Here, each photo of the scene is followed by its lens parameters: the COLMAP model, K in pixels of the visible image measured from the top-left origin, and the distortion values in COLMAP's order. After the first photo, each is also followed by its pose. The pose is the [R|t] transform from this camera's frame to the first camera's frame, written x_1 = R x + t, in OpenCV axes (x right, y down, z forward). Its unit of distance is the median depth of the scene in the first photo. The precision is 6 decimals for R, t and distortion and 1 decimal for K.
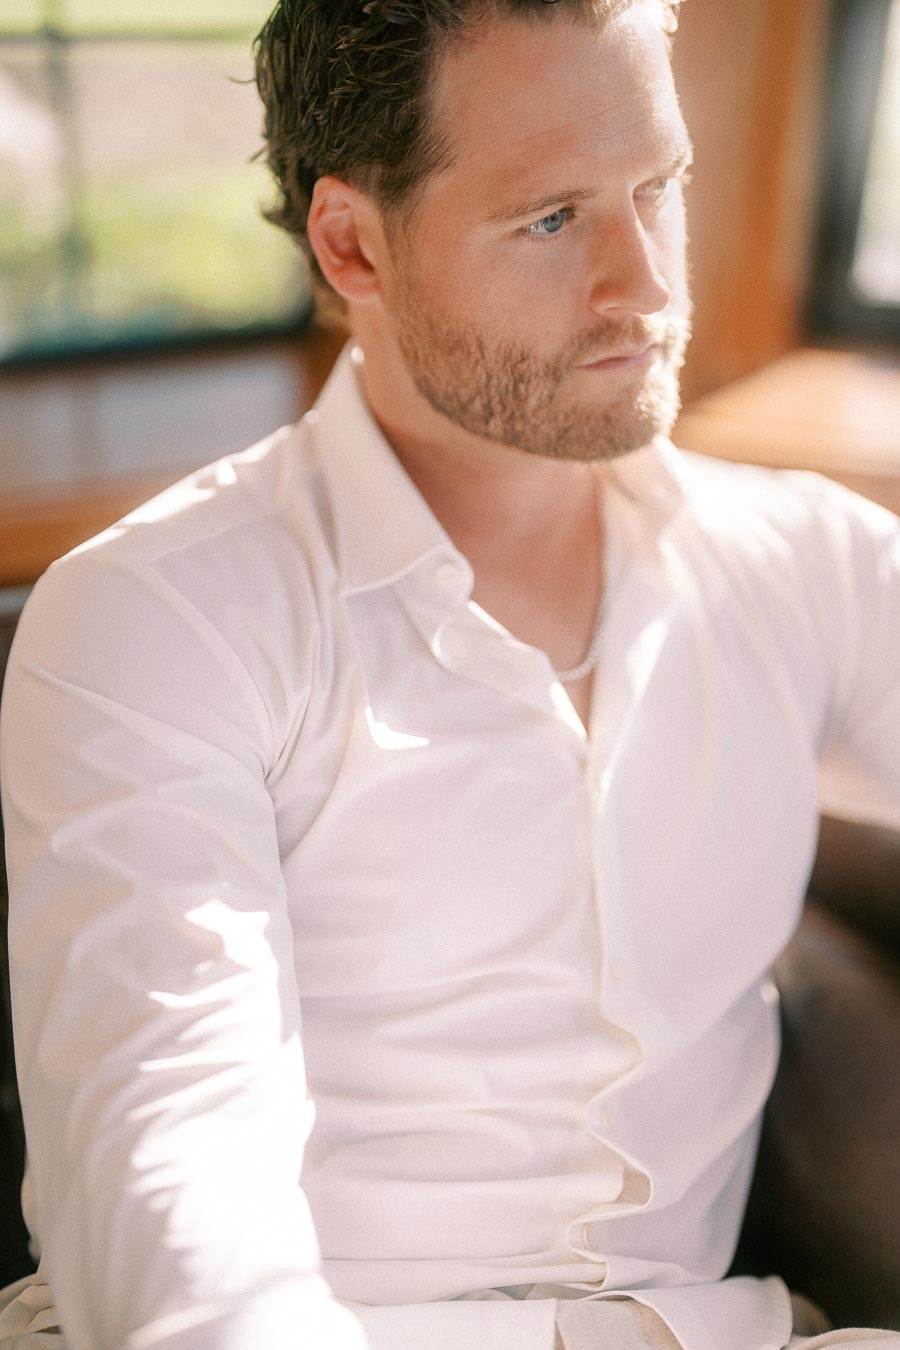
lens RADIAL K [[1838.4, 0, 450.0], [0, 1838.4, 679.8], [0, 0, 1]] dist [0.011656, 0.000000]
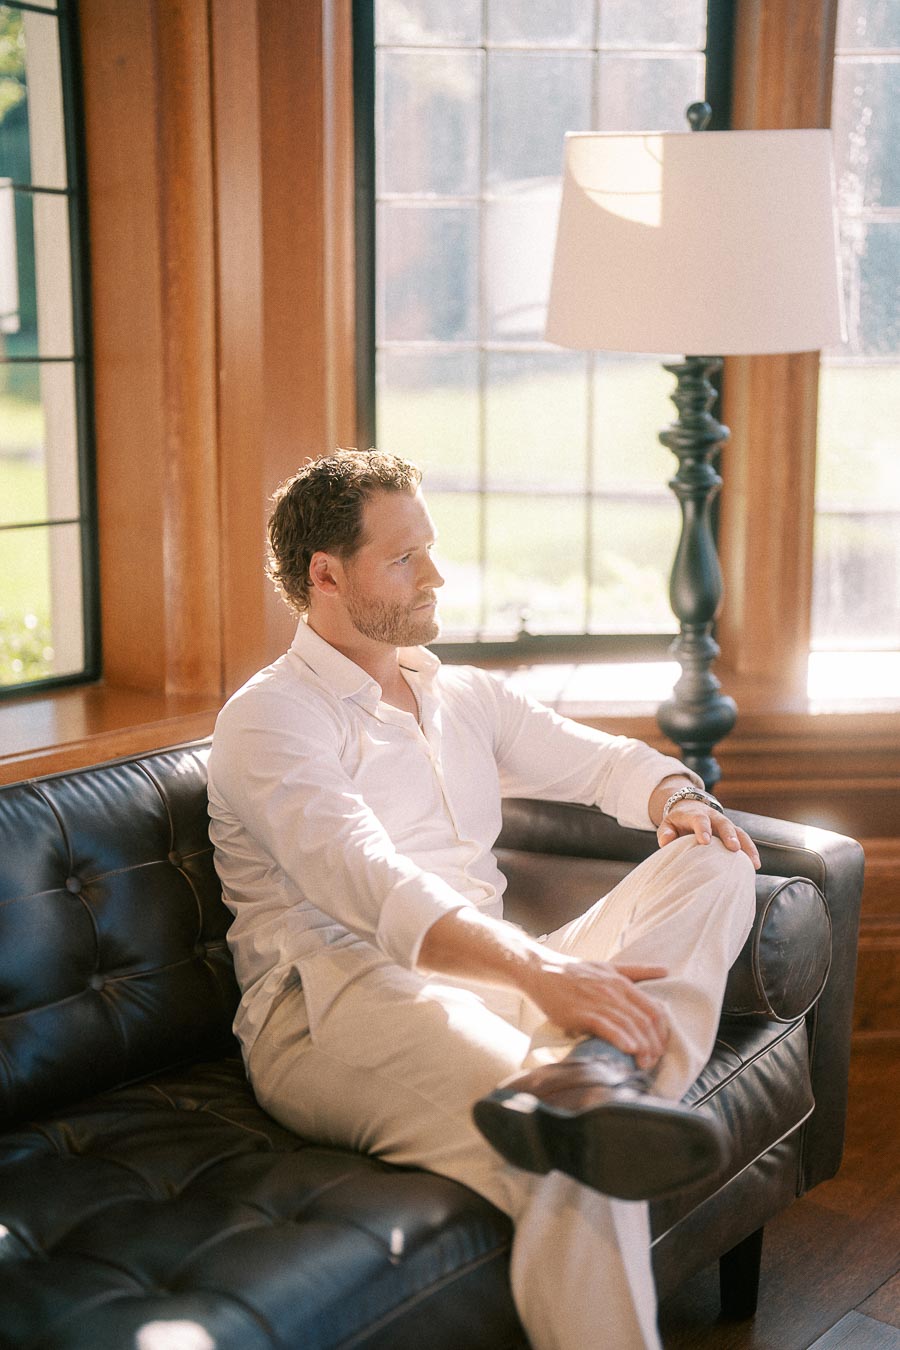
lens RADIAL K [[1838.4, 0, 449.0], [0, 1838.4, 670.2], [0, 0, 1]] dist [0.011656, 0.000000]
pose [[0.897668, -0.075565, 0.434145, -1.044572], [0.200662, 0.947215, -0.250036, 0.596524], [-0.392335, 0.311565, 0.865448, -1.355085]]
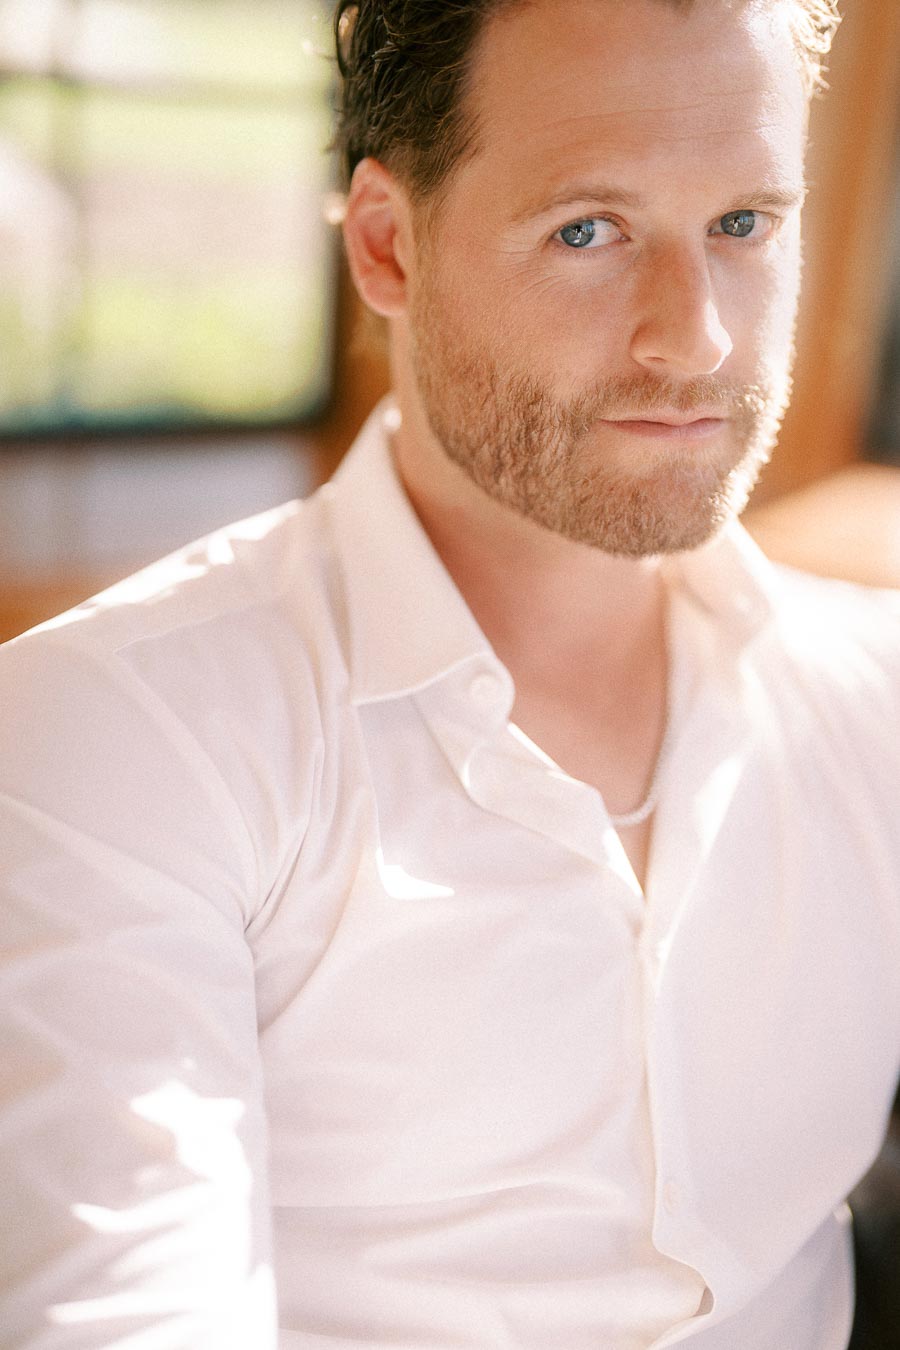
lens RADIAL K [[1838.4, 0, 450.4], [0, 1838.4, 672.3], [0, 0, 1]] dist [0.011656, 0.000000]
pose [[0.998811, 0.048397, -0.005878, -0.011750], [-0.048719, 0.995308, -0.083599, 0.005025], [0.001805, 0.083786, 0.996482, 0.186383]]
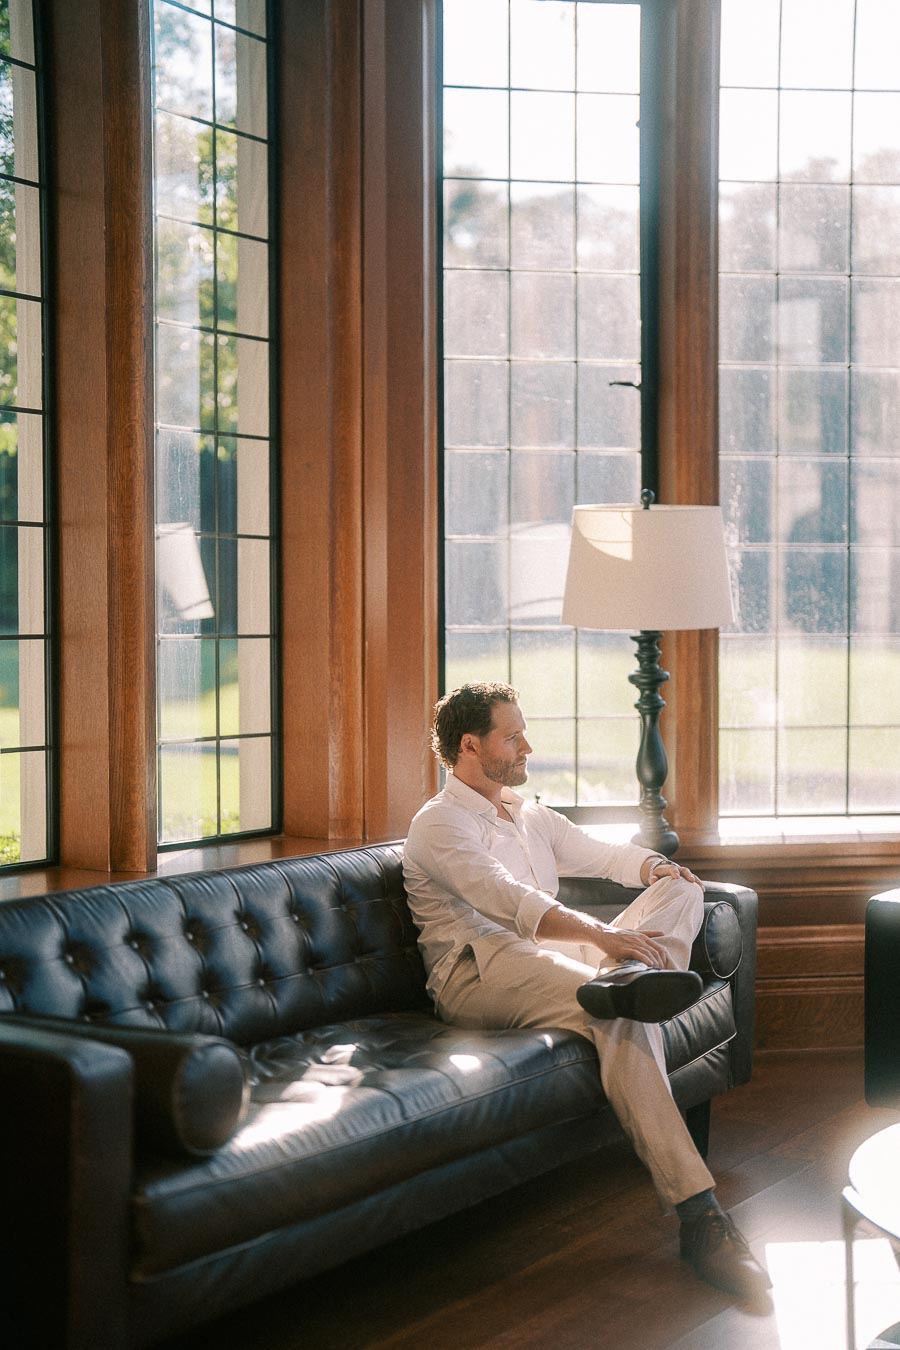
lens RADIAL K [[1838.4, 0, 451.3], [0, 1838.4, 676.3], [0, 0, 1]] dist [0.011656, 0.000000]
pose [[0.864654, -0.014736, 0.502152, -2.560136], [0.232728, 0.897590, -0.374392, 1.438594], [-0.445210, 0.440584, 0.779534, -2.951995]]
